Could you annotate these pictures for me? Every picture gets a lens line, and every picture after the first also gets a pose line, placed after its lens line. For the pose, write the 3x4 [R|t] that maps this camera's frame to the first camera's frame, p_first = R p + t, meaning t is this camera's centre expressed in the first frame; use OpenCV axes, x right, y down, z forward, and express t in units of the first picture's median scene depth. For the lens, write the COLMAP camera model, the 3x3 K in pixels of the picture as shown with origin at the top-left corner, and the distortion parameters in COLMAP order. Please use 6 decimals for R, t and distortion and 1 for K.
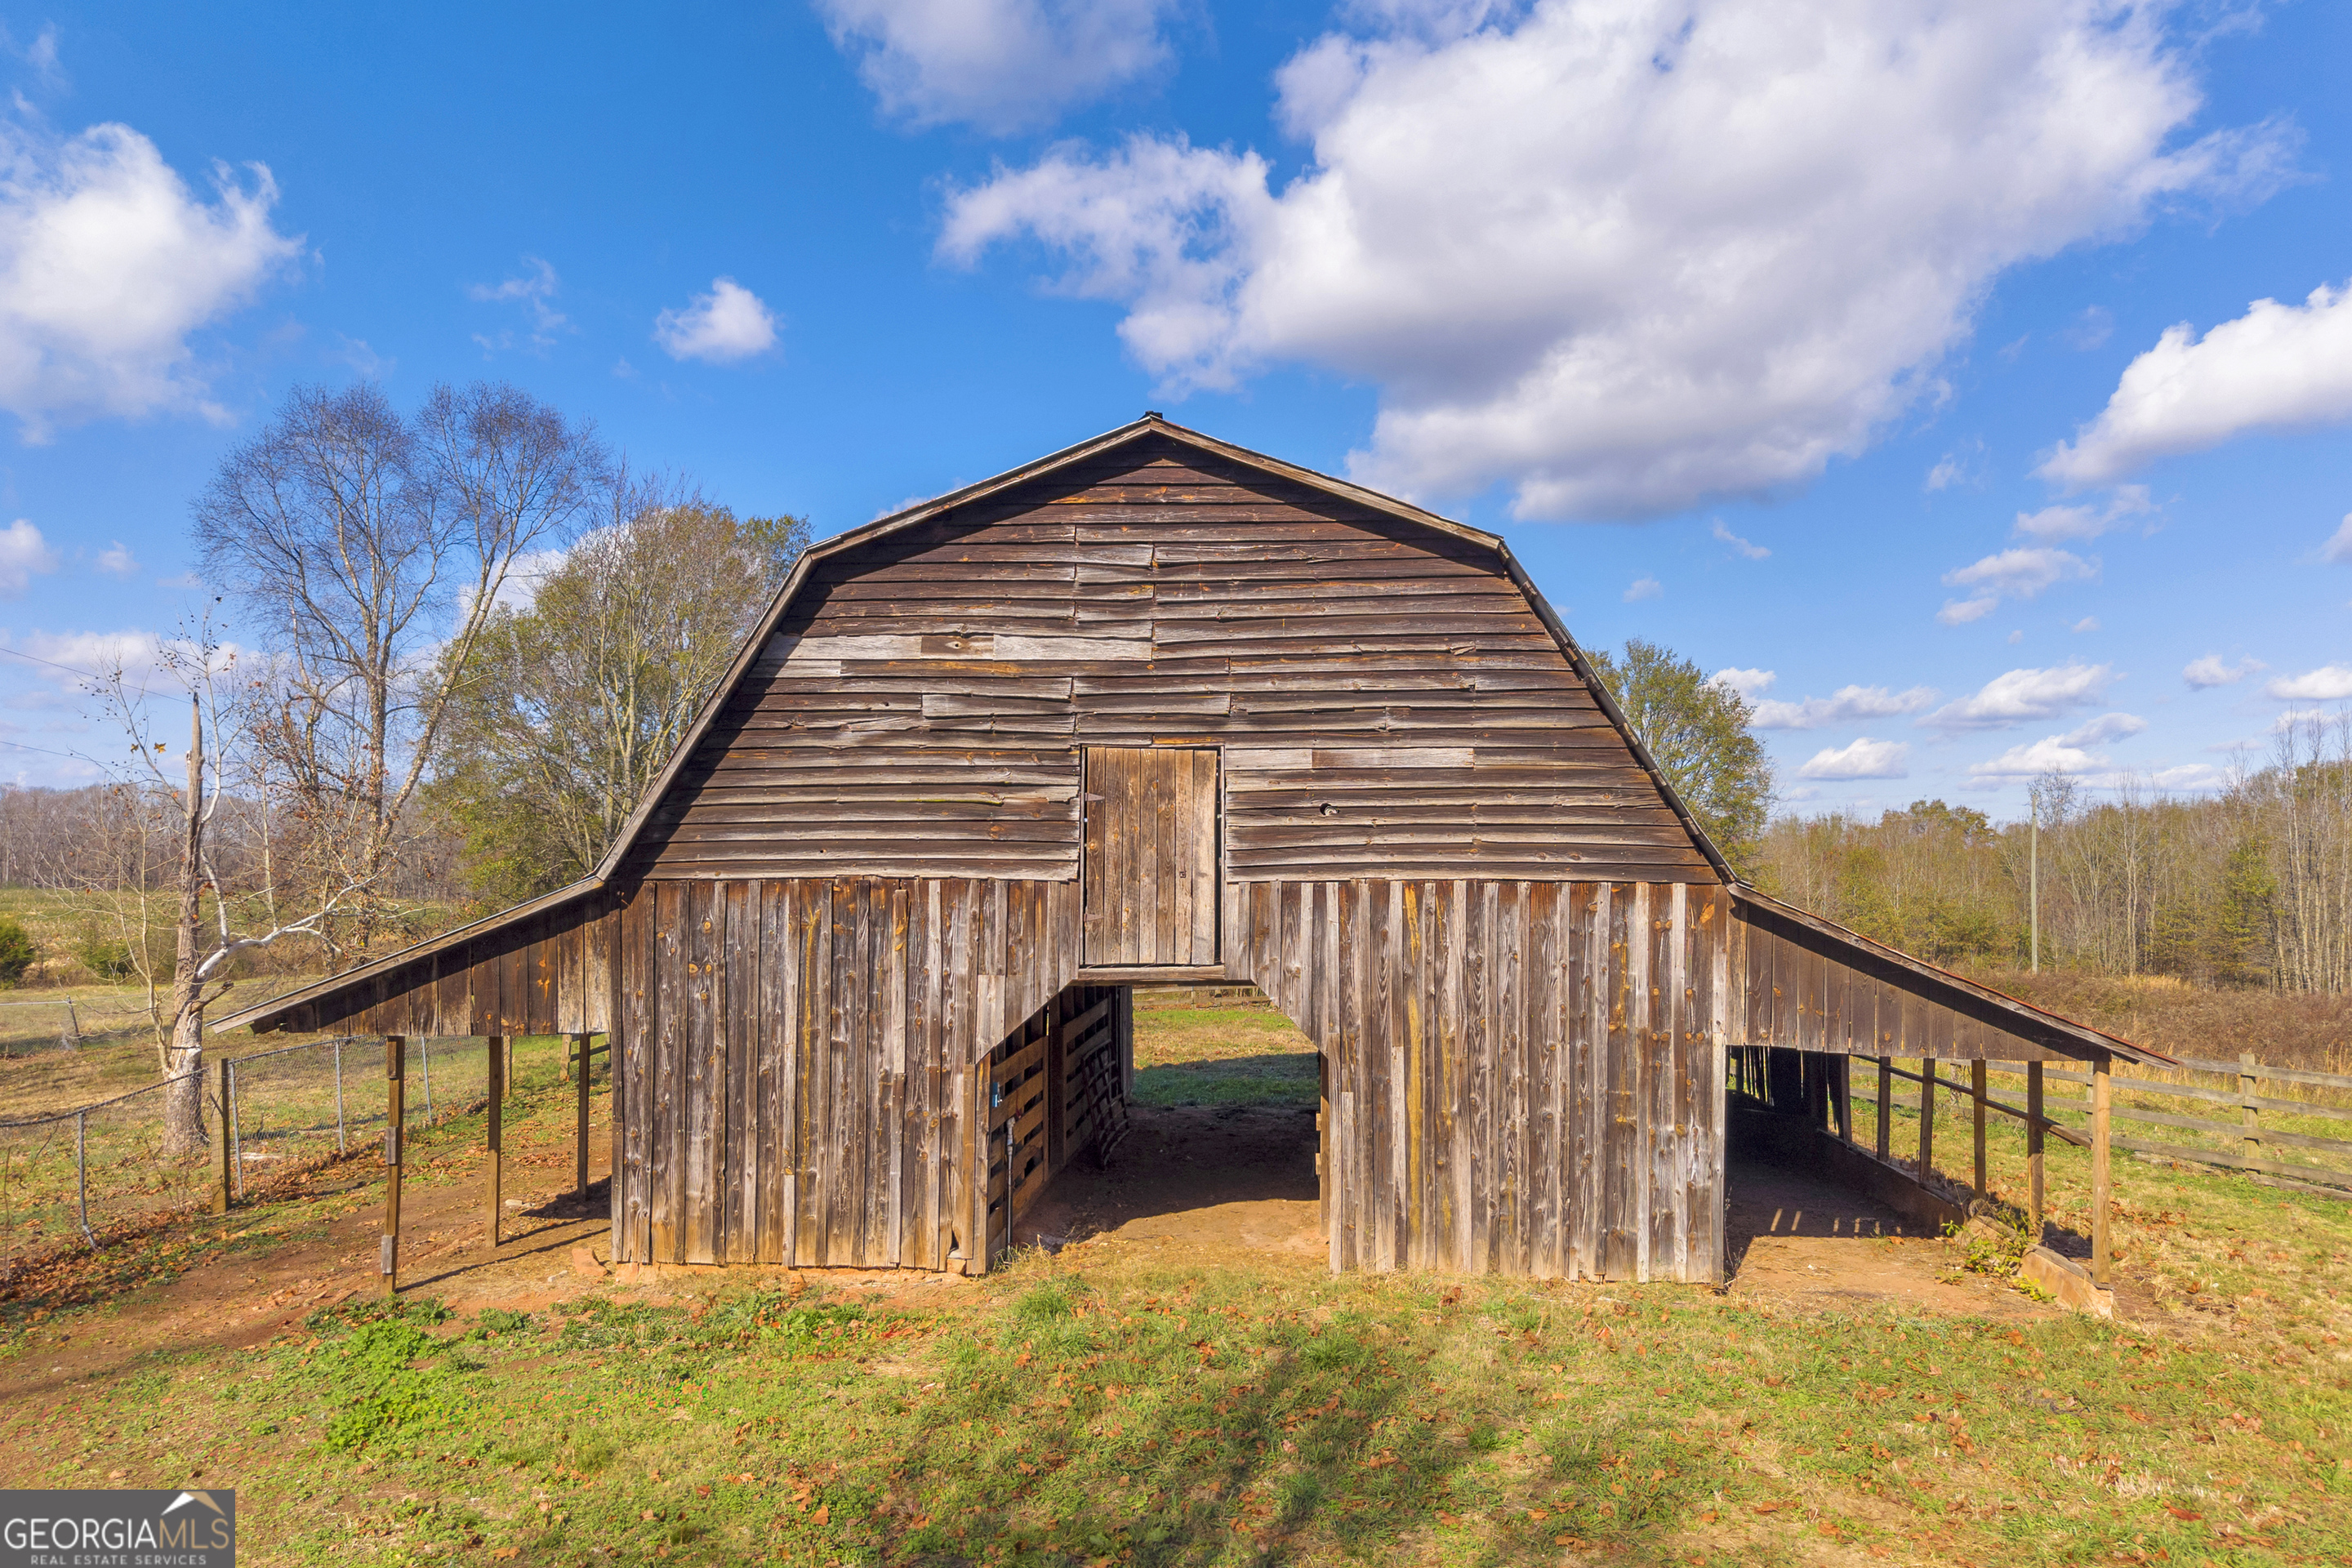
lens RADIAL K [[1626.4, 0, 1167.1], [0, 1626.4, 797.9], [0, 0, 1]] dist [0.092694, -0.142686]
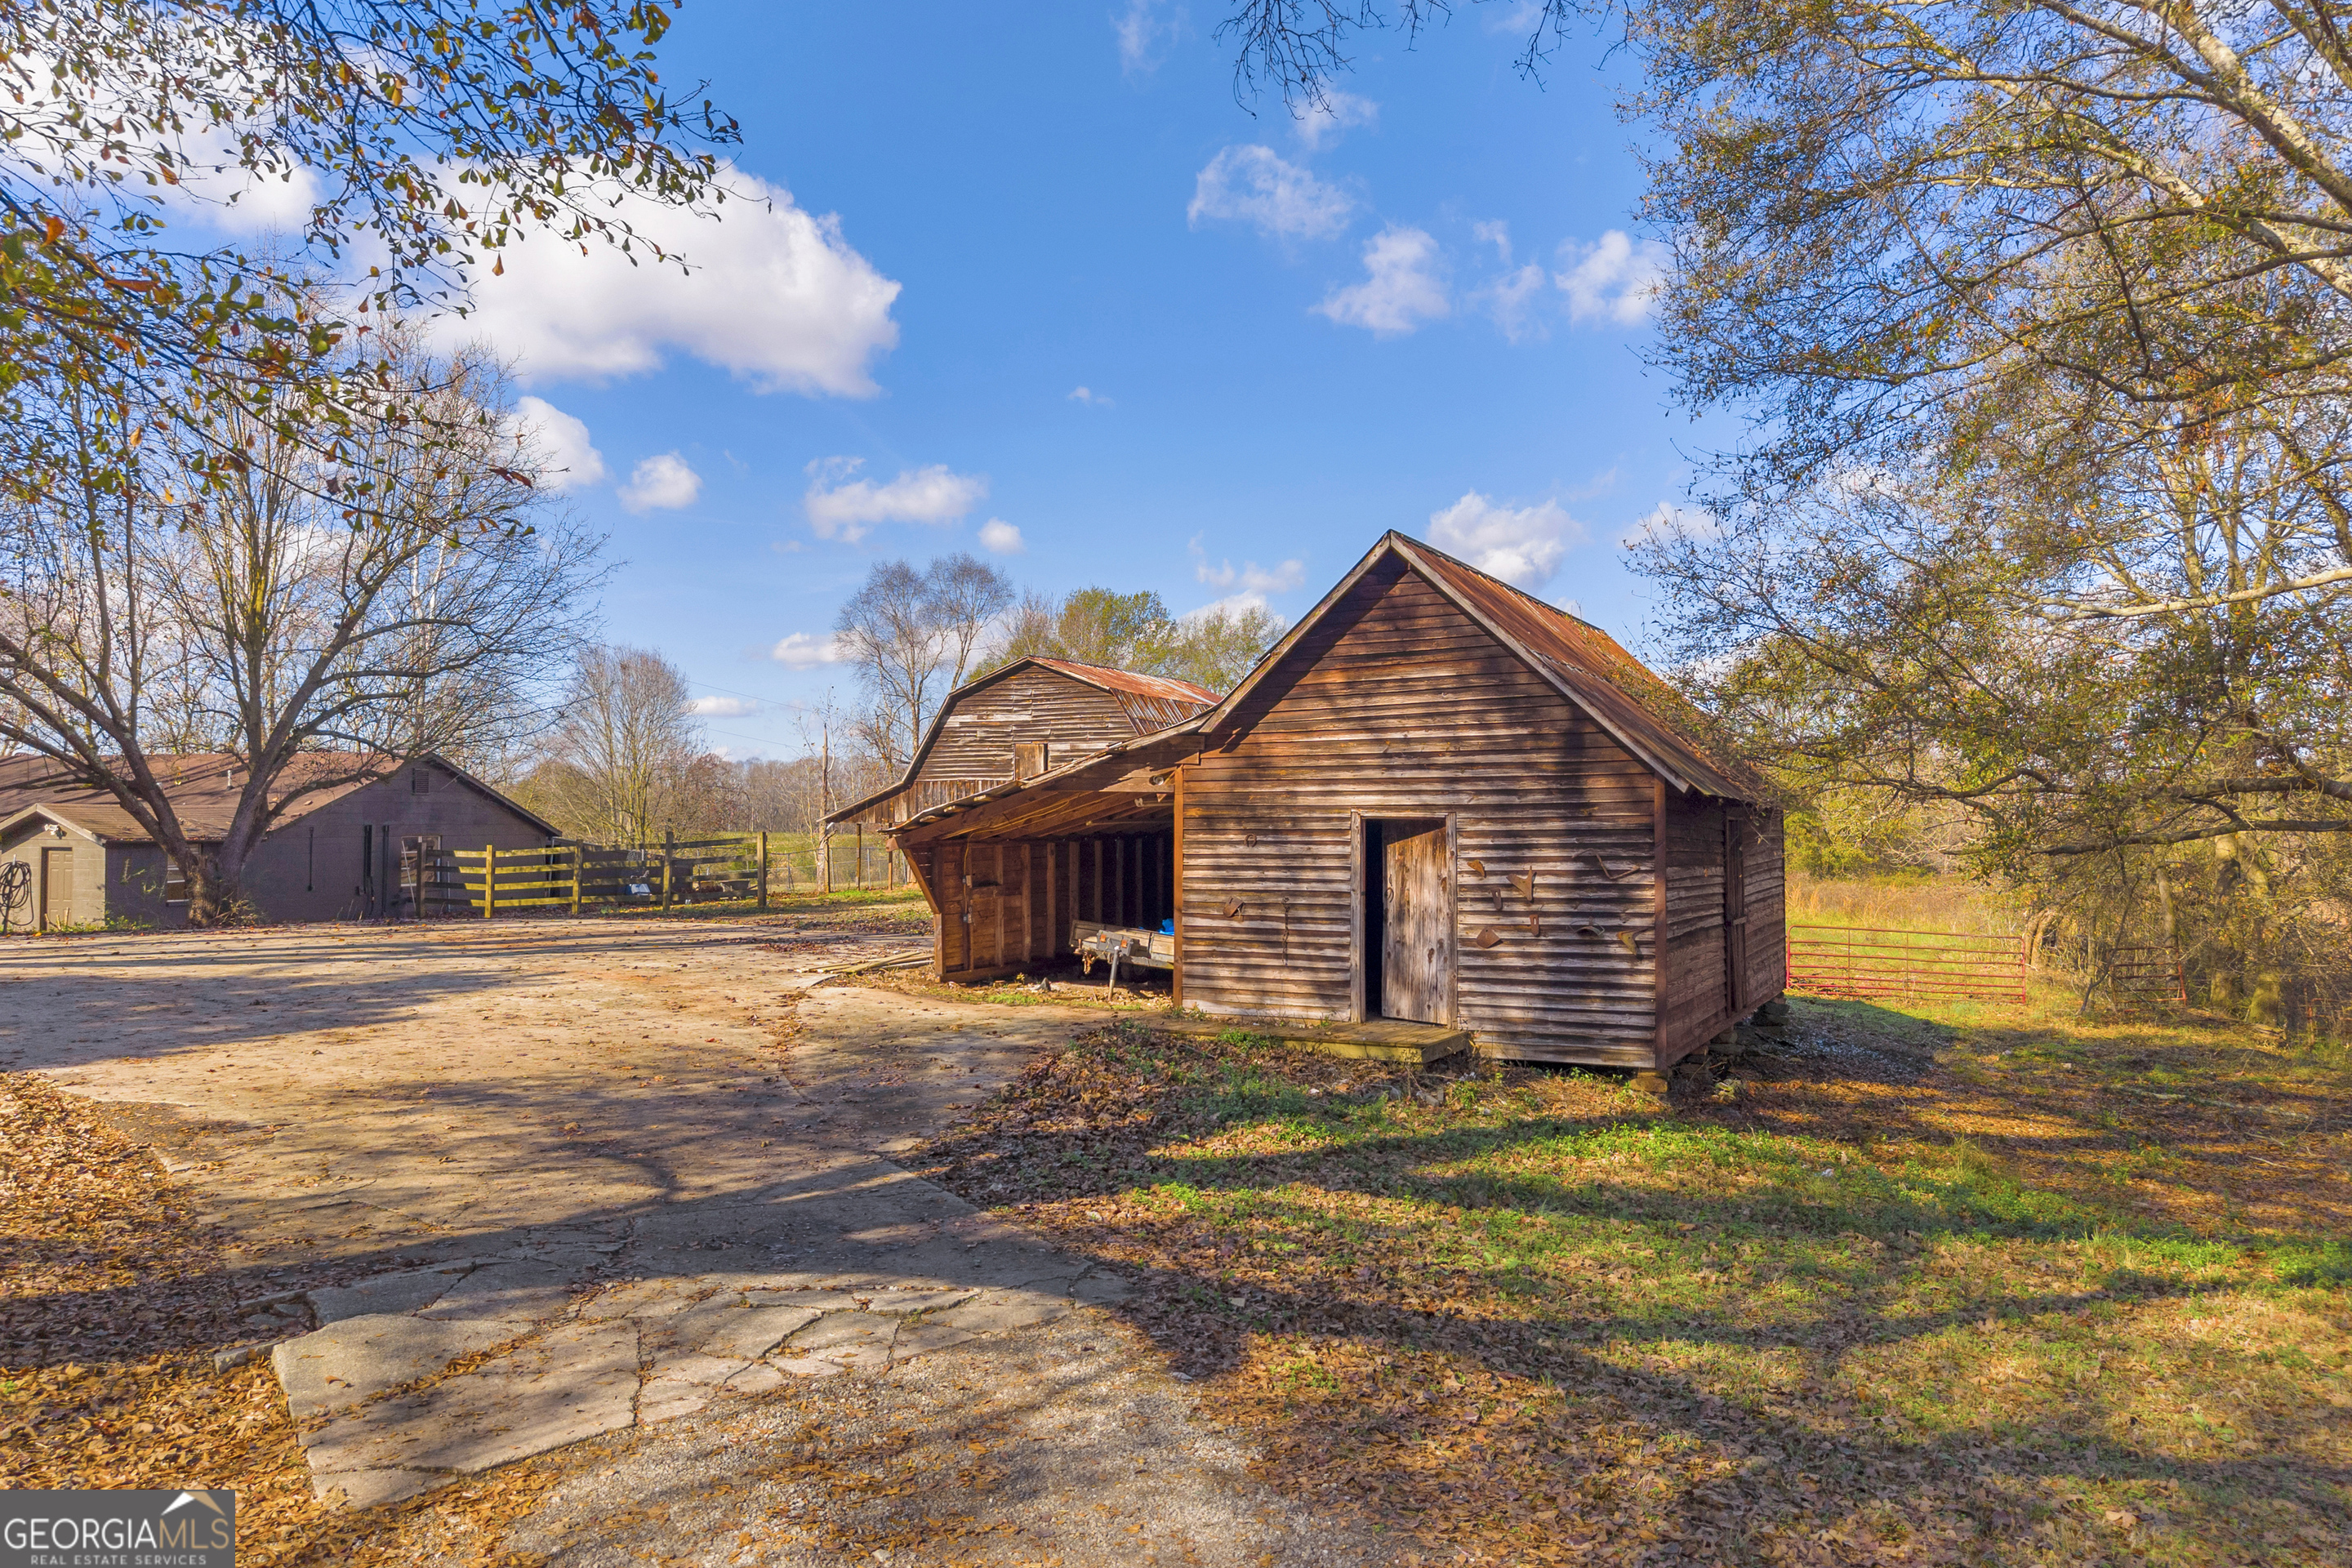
lens RADIAL K [[1626.4, 0, 1167.1], [0, 1626.4, 797.9], [0, 0, 1]] dist [0.092694, -0.142686]
pose [[0.936615, -0.005531, -0.350315, 1.574595], [0.014074, 0.999662, 0.021845, 0.014798], [0.350076, -0.025391, 0.936377, -2.361057]]
